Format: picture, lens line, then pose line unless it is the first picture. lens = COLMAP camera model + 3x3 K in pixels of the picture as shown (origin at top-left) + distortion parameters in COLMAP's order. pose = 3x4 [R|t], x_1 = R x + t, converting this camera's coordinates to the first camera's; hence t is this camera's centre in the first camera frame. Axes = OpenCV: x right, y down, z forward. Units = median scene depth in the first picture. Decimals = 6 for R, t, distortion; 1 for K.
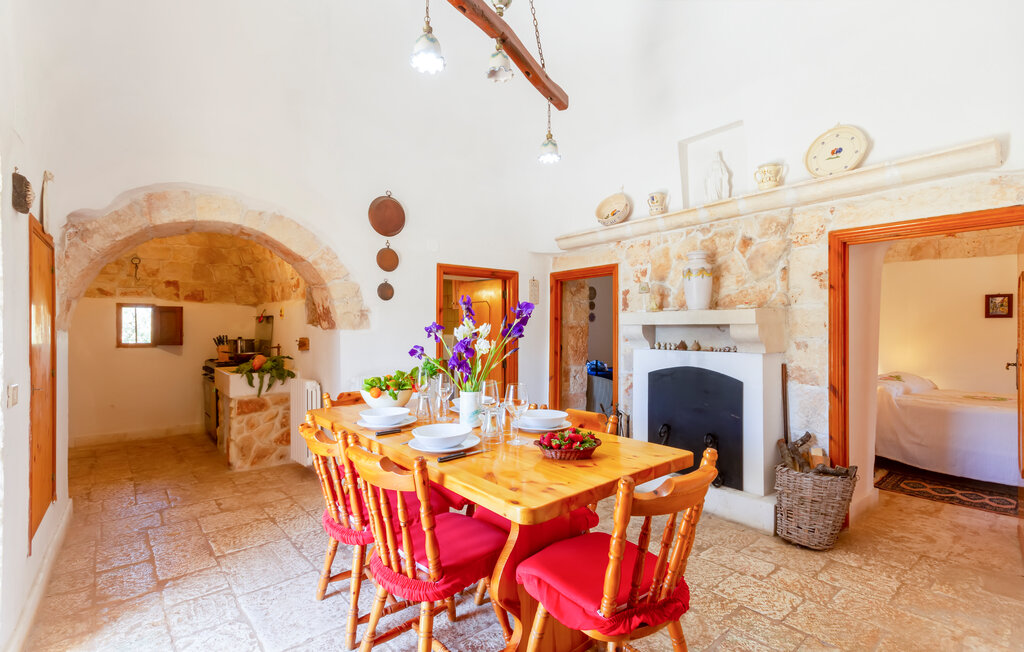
lens RADIAL K [[483.2, 0, 509.8], [0, 483.2, 328.8], [0, 0, 1]] dist [0.001989, 0.000700]
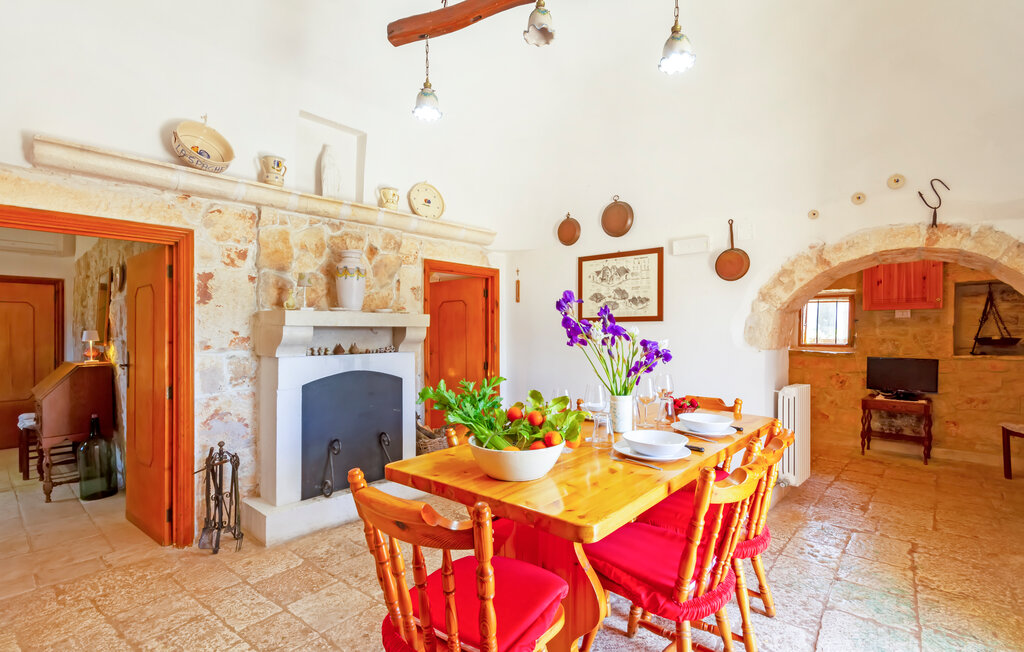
lens RADIAL K [[483.2, 0, 509.8], [0, 483.2, 328.8], [0, 0, 1]] dist [0.001989, 0.000700]
pose [[-0.178800, 0.004185, 0.983876, -0.632839], [0.000631, 0.999991, -0.004139, -0.000125], [-0.983885, -0.000120, -0.178801, 0.904346]]
